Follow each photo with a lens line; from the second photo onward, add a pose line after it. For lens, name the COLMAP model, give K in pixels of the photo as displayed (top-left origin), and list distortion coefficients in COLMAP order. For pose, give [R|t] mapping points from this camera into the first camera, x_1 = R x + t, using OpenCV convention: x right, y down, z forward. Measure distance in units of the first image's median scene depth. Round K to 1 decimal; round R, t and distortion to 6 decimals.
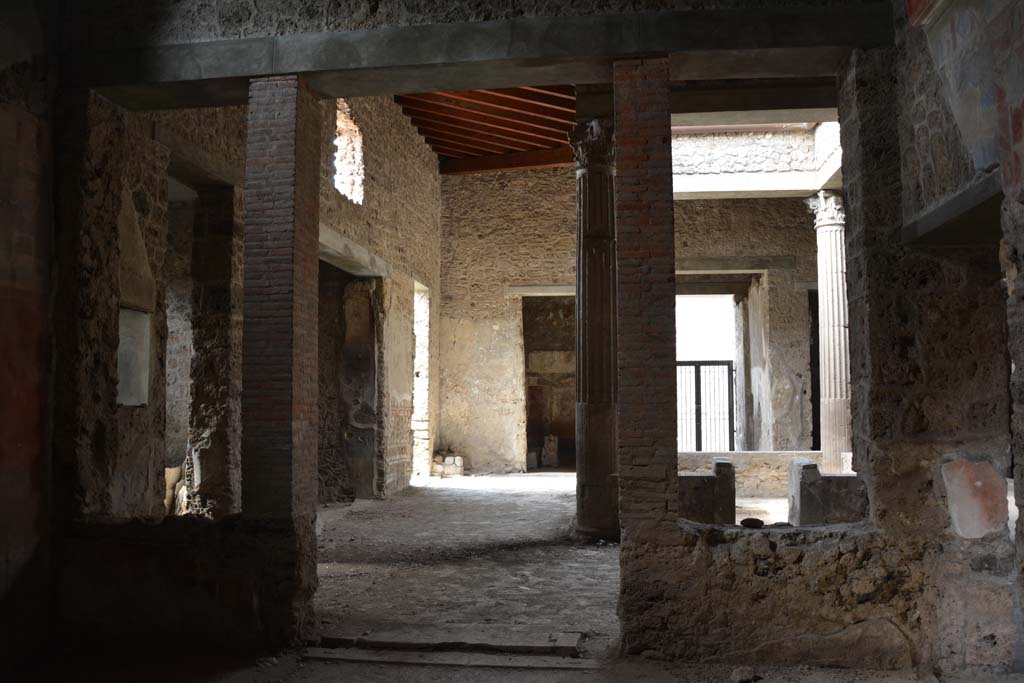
lens RADIAL K [[806.0, 0, 515.3], [0, 806.0, 347.9], [0, 0, 1]] dist [-0.156892, 0.126969]
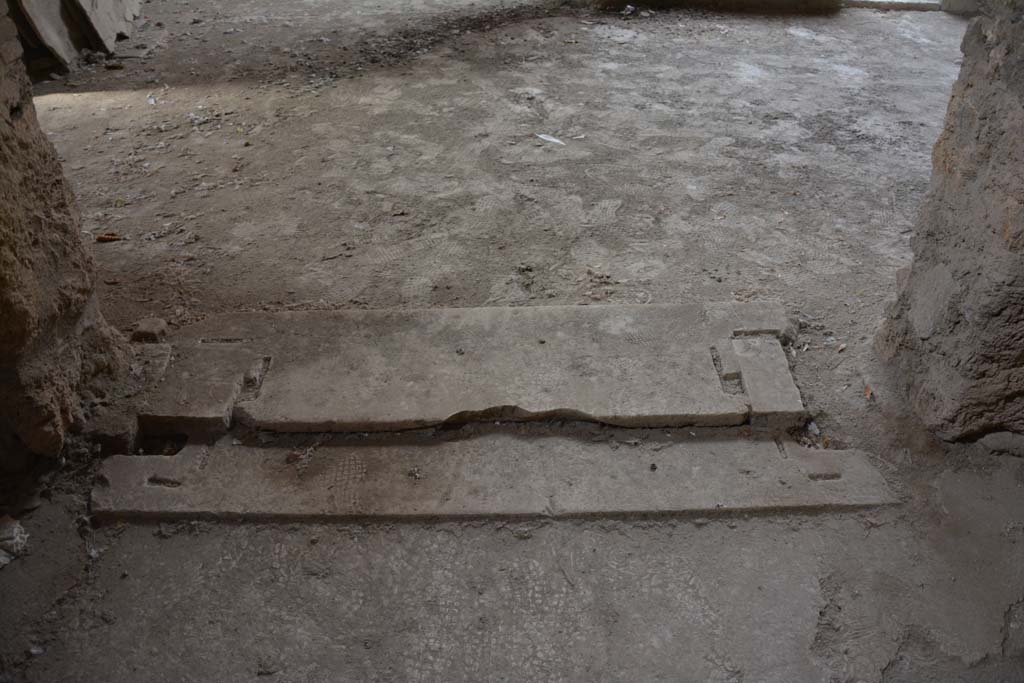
lens RADIAL K [[806.0, 0, 515.3], [0, 806.0, 347.9], [0, 0, 1]] dist [-0.156892, 0.126969]
pose [[0.990544, -0.082864, 0.109344, -0.084940], [-0.009017, 0.755955, 0.654561, 0.075555], [-0.136899, -0.649358, 0.748060, 0.585133]]
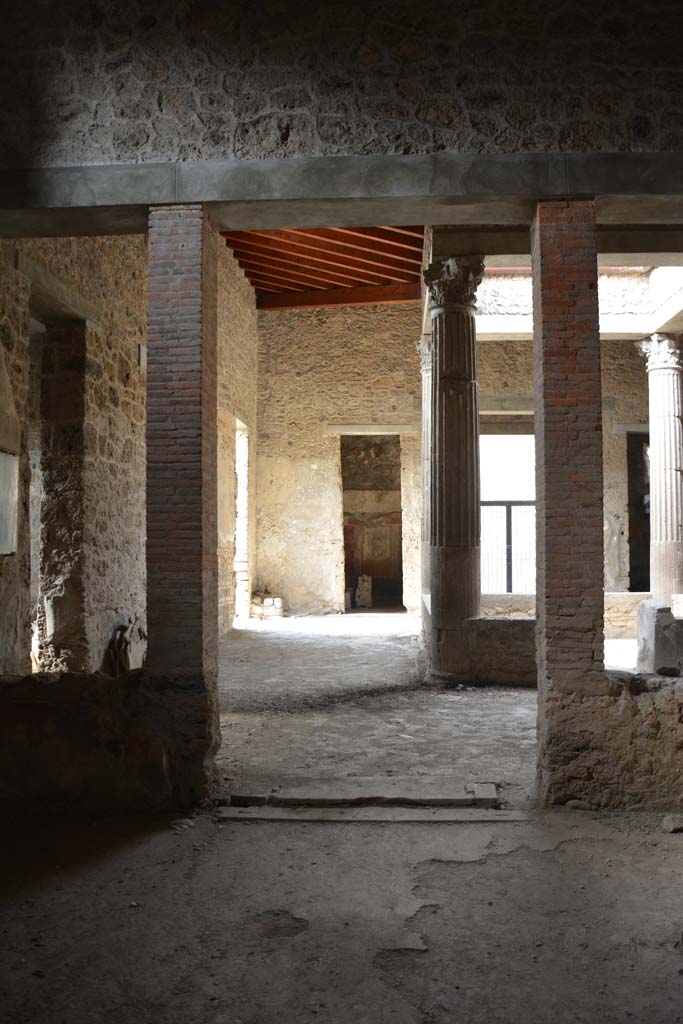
lens RADIAL K [[810.5, 0, 350.3], [0, 810.5, 515.0], [0, 0, 1]] dist [-0.156311, 0.131205]
pose [[0.997664, 0.001882, 0.068291, -0.138454], [-0.004444, 0.999291, 0.037383, -0.010461], [-0.068172, -0.037599, 0.996965, 0.026039]]
